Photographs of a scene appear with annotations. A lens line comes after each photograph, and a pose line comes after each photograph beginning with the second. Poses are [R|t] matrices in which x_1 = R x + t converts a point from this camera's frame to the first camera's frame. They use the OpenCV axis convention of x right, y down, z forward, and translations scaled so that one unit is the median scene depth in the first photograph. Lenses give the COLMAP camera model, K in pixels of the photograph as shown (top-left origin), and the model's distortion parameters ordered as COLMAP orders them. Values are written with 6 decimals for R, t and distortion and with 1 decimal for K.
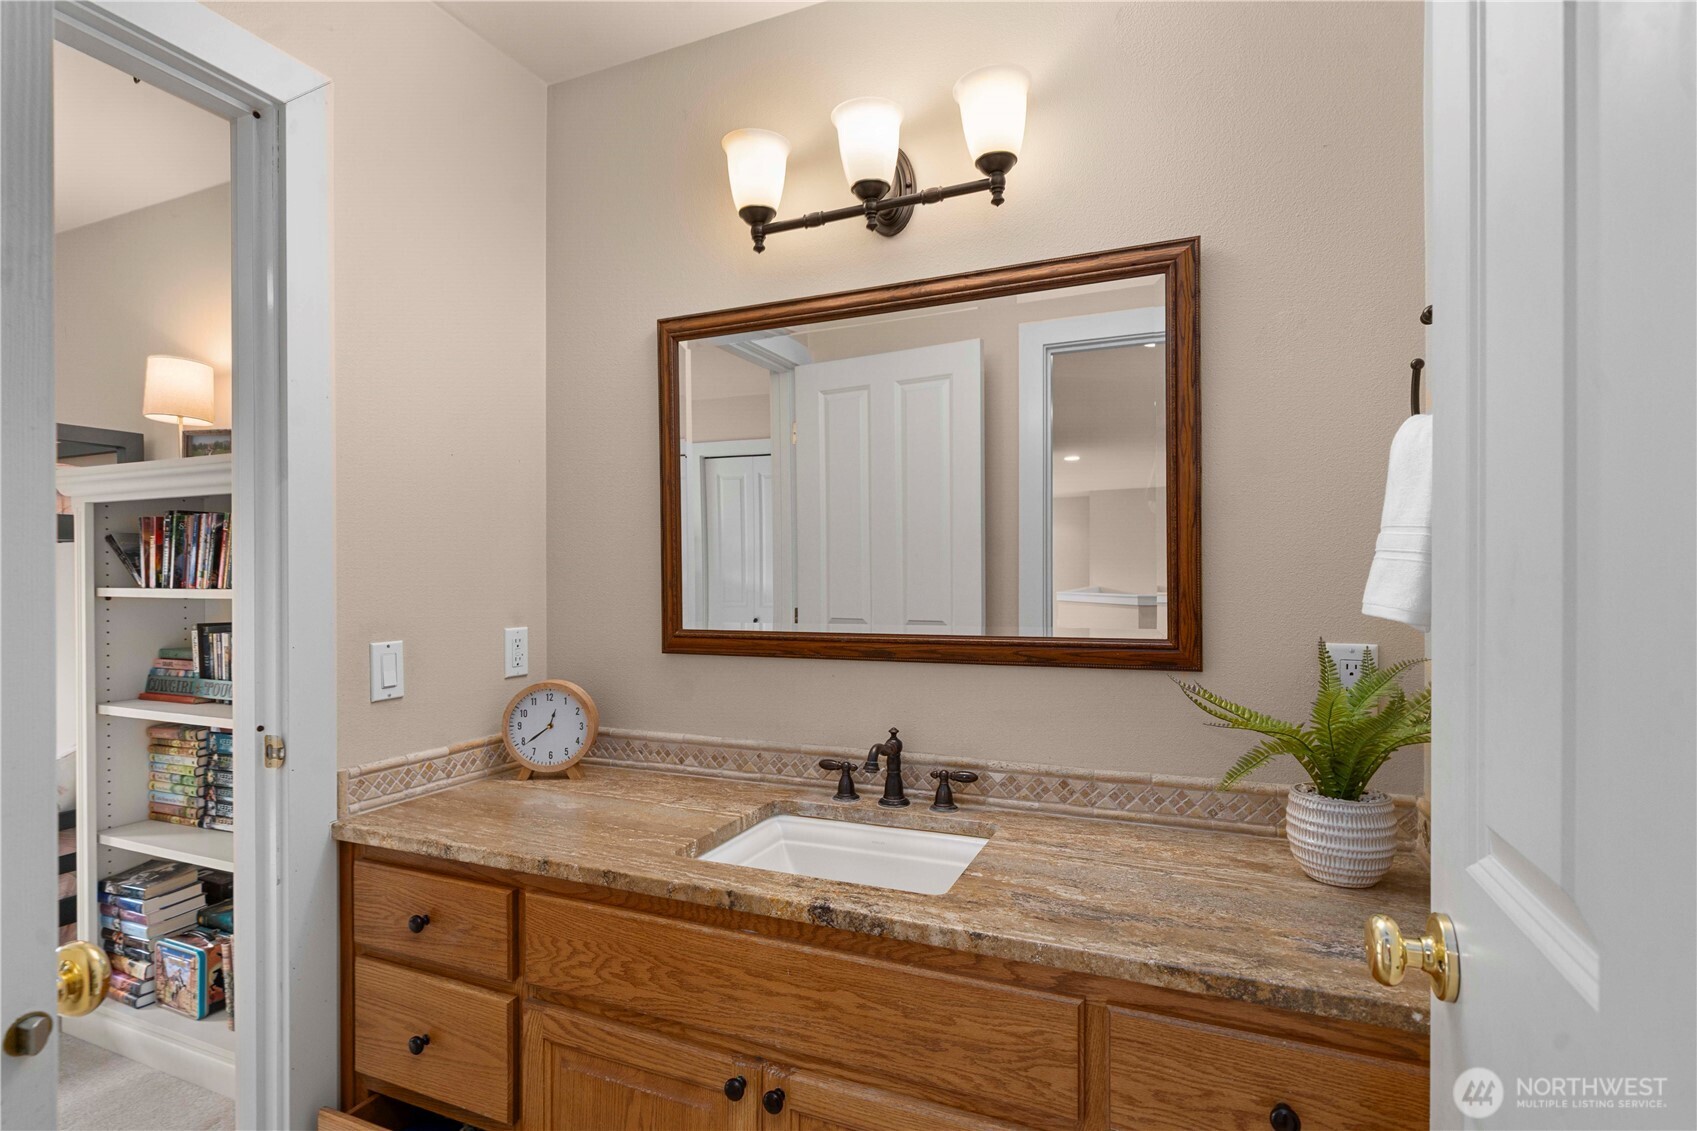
lens RADIAL K [[813.0, 0, 848.5], [0, 813.0, 565.5], [0, 0, 1]] dist [-0.003098, -0.001536]
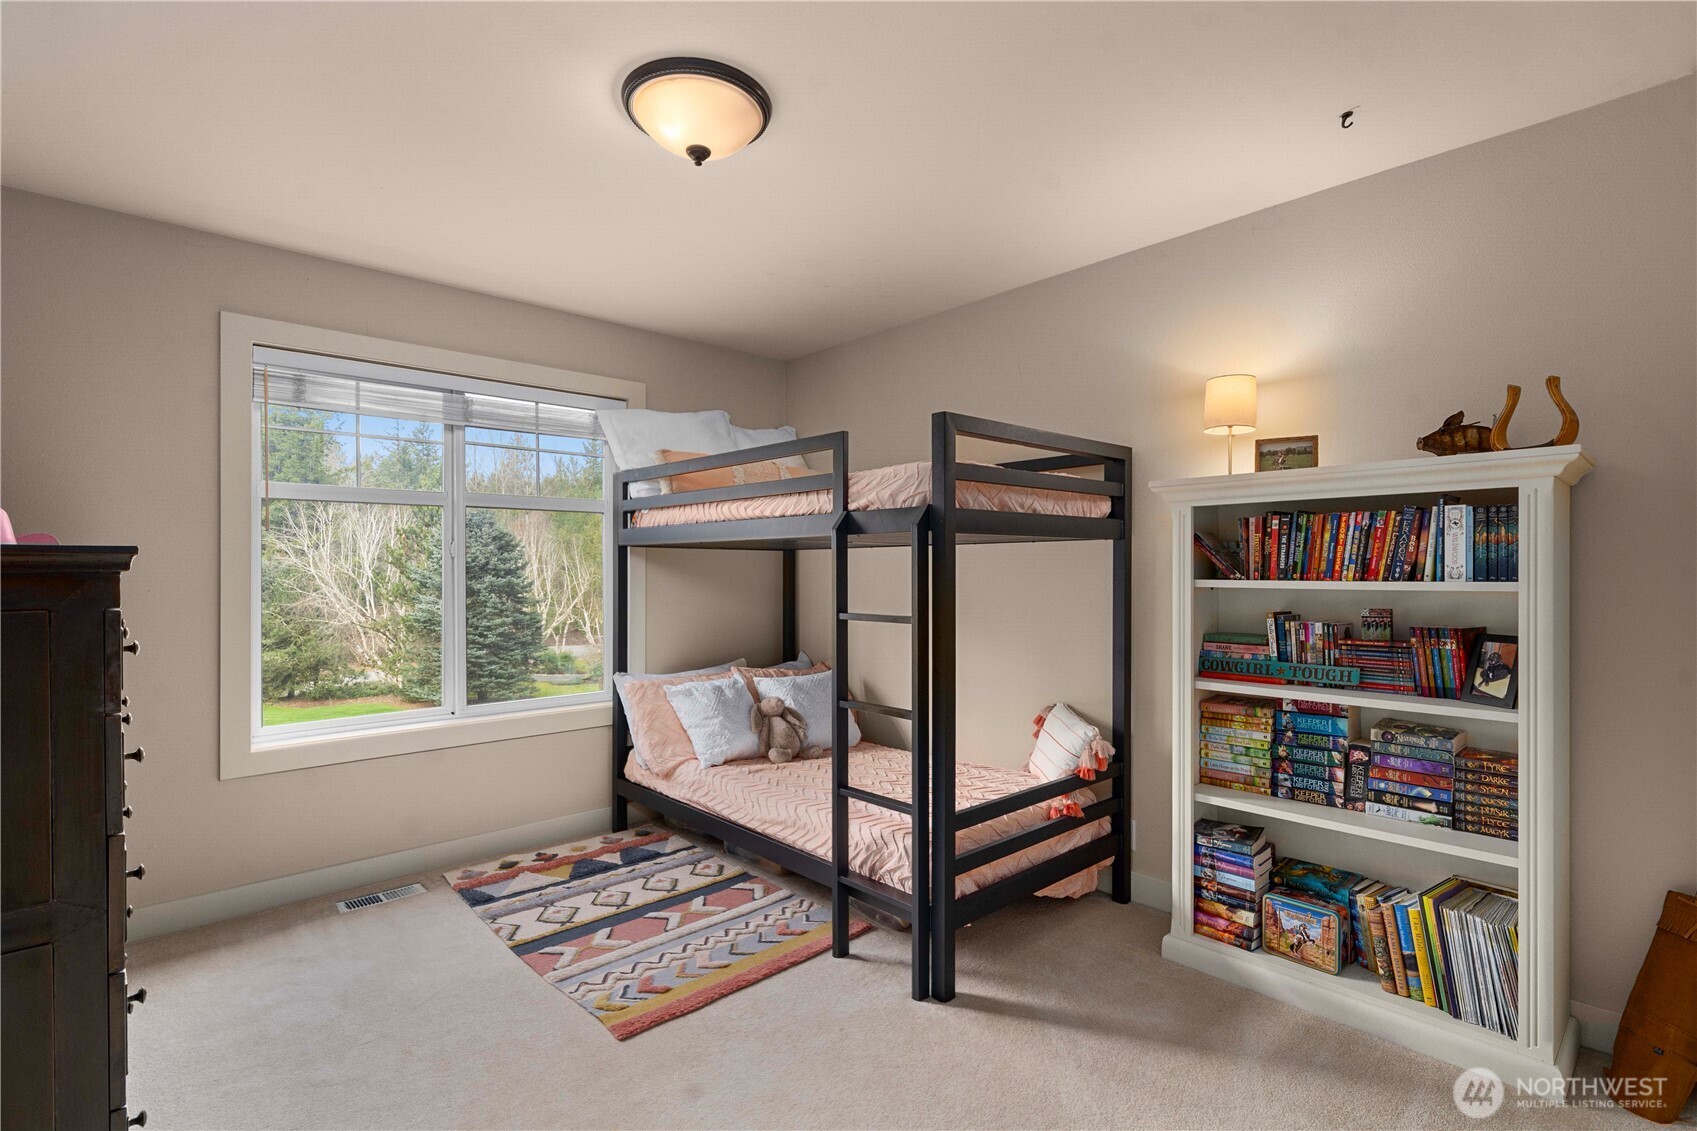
lens RADIAL K [[813.0, 0, 848.5], [0, 813.0, 565.5], [0, 0, 1]] dist [-0.003098, -0.001536]
pose [[0.911497, 0.002413, -0.411300, -0.877010], [0.005645, 0.999815, 0.018375, -0.015022], [0.411268, -0.019070, 0.911315, -0.241112]]
